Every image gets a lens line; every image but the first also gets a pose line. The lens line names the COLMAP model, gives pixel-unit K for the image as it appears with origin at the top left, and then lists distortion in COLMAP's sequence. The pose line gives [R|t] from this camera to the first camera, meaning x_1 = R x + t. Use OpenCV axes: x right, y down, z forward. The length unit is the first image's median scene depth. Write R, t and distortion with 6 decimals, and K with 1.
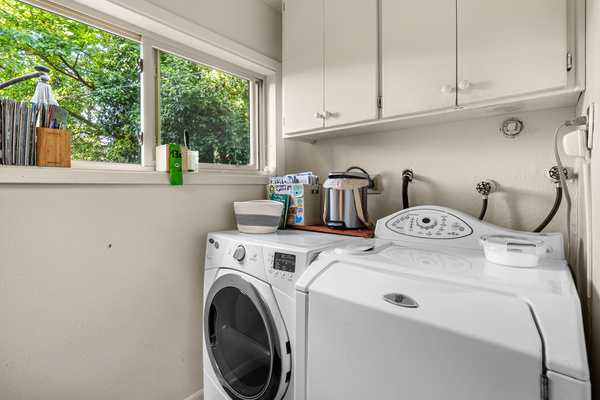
lens RADIAL K [[272.9, 0, 299.1], [0, 272.9, 198.3], [0, 0, 1]] dist [-0.002719, 0.000074]
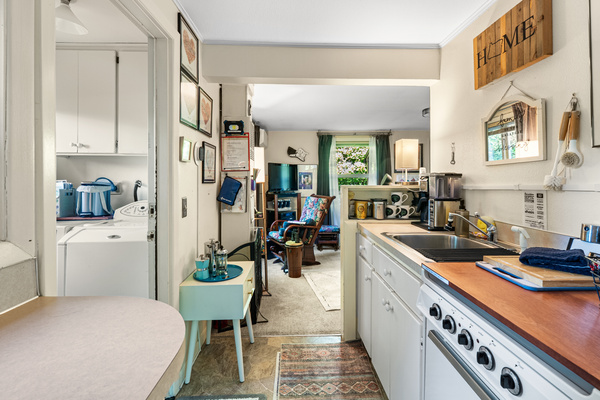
lens RADIAL K [[277.8, 0, 302.3], [0, 277.8, 180.3], [0, 0, 1]] dist [-0.000100, 0.000072]
pose [[0.720183, 0.009524, 0.693719, -0.086699], [0.027592, 0.998722, -0.042355, -0.000691], [-0.693235, 0.049644, 0.718999, -1.067763]]
